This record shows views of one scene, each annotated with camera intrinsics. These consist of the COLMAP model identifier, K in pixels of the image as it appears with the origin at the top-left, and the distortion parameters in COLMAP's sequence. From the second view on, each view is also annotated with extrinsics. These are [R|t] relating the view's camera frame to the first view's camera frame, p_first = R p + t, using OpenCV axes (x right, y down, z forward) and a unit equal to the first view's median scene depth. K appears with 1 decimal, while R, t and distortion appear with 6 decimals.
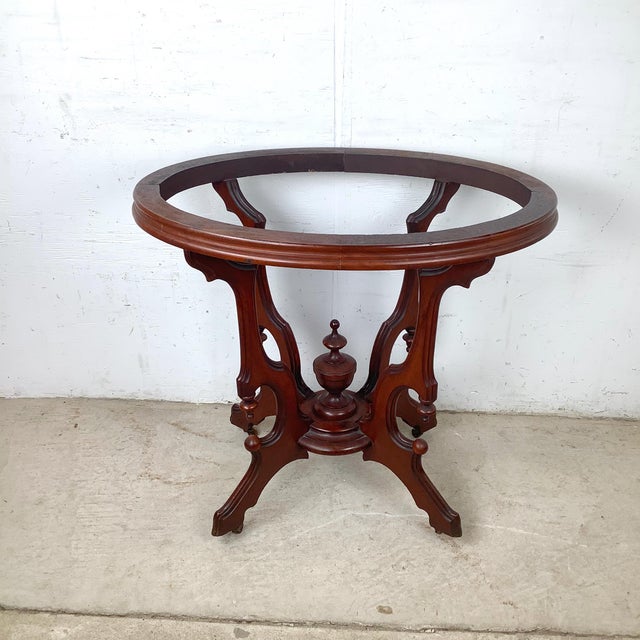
lens RADIAL K [[785.4, 0, 322.3], [0, 785.4, 316.7], [0, 0, 1]] dist [0.070570, 0.000000]
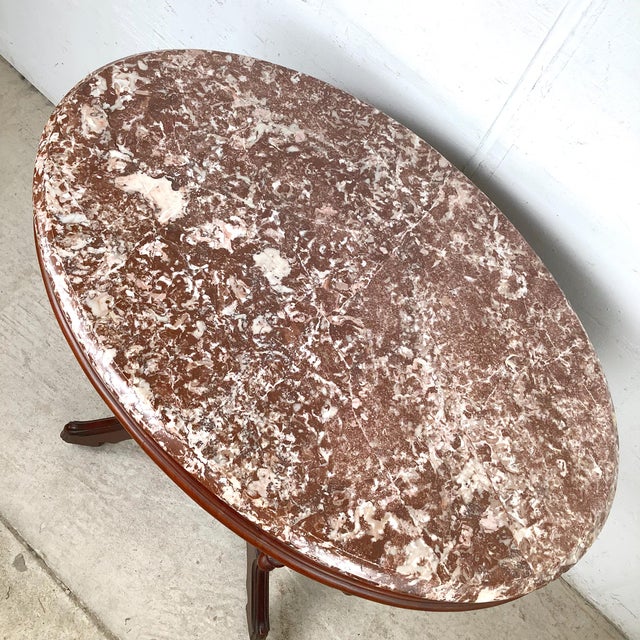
lens RADIAL K [[785.4, 0, 317.6], [0, 785.4, 320.5], [0, 0, 1]] dist [0.070570, 0.000000]
pose [[0.758249, 0.638584, -0.131412, 0.087521], [-0.502991, 0.701223, 0.505259, -0.381265], [0.414800, -0.317013, 0.852903, 0.380746]]
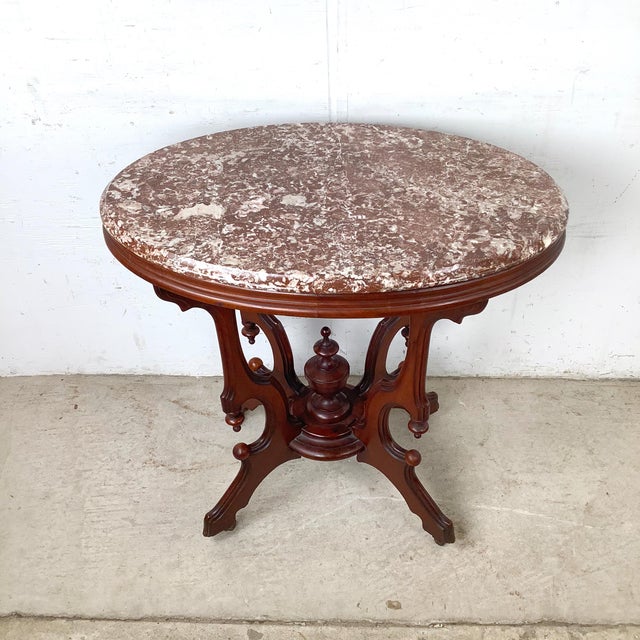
lens RADIAL K [[785.4, 0, 321.0], [0, 785.4, 317.5], [0, 0, 1]] dist [0.070570, 0.000000]
pose [[0.999440, -0.033419, 0.001637, -0.003824], [0.032664, 0.985112, 0.168783, -0.150018], [-0.007253, -0.168635, 0.985652, 0.050939]]
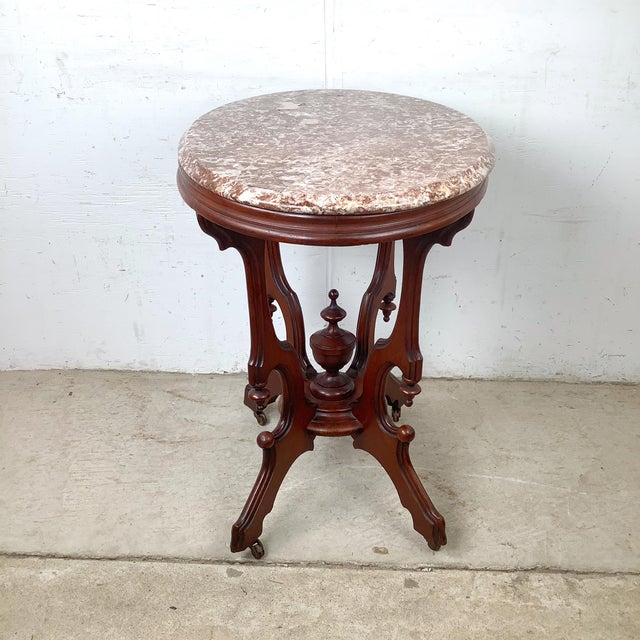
lens RADIAL K [[785.4, 0, 322.2], [0, 785.4, 313.8], [0, 0, 1]] dist [0.070570, 0.000000]
pose [[0.999932, -0.010267, -0.005494, 0.013318], [0.009860, 0.997528, -0.069577, 0.127693], [0.006195, 0.069518, 0.997561, 0.003744]]
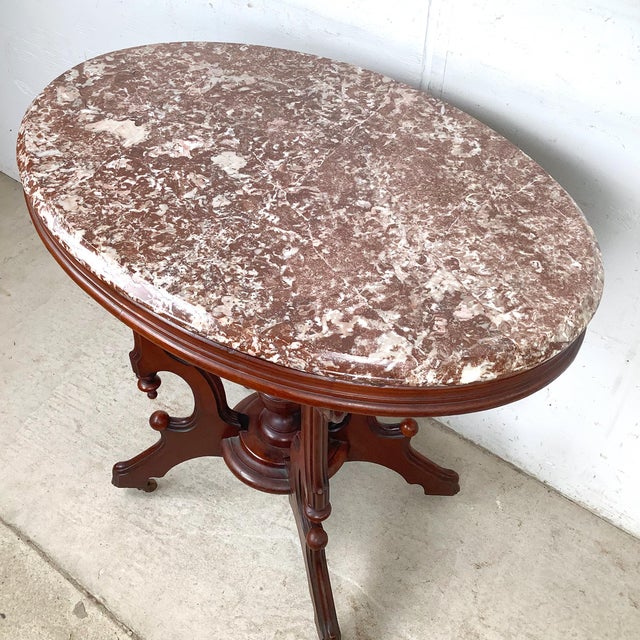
lens RADIAL K [[785.4, 0, 315.7], [0, 785.4, 319.0], [0, 0, 1]] dist [0.070570, 0.000000]
pose [[0.825850, 0.410269, -0.386848, 0.284702], [-0.289919, 0.897344, 0.332748, -0.236764], [0.483652, -0.162645, 0.860016, 0.350515]]
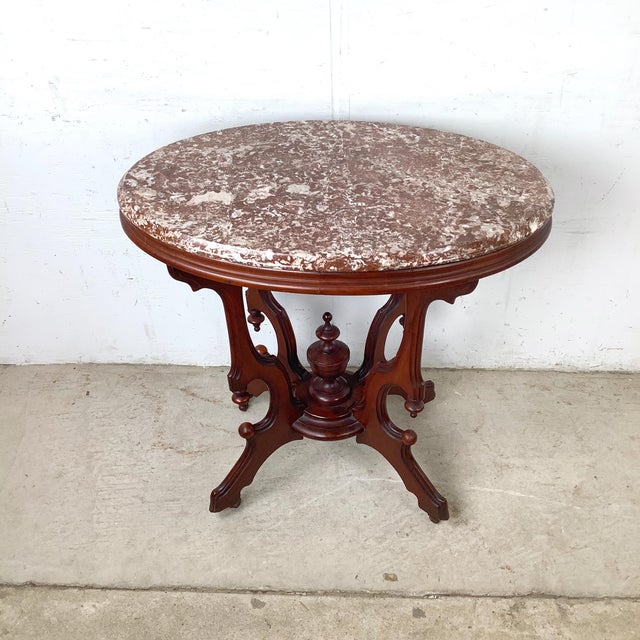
lens RADIAL K [[785.4, 0, 322.4], [0, 785.4, 316.0], [0, 0, 1]] dist [0.070570, 0.000000]
pose [[0.999667, -0.025779, 0.000614, -0.004023], [0.025408, 0.988799, 0.147077, -0.123308], [-0.004399, -0.147012, 0.989125, -0.006011]]
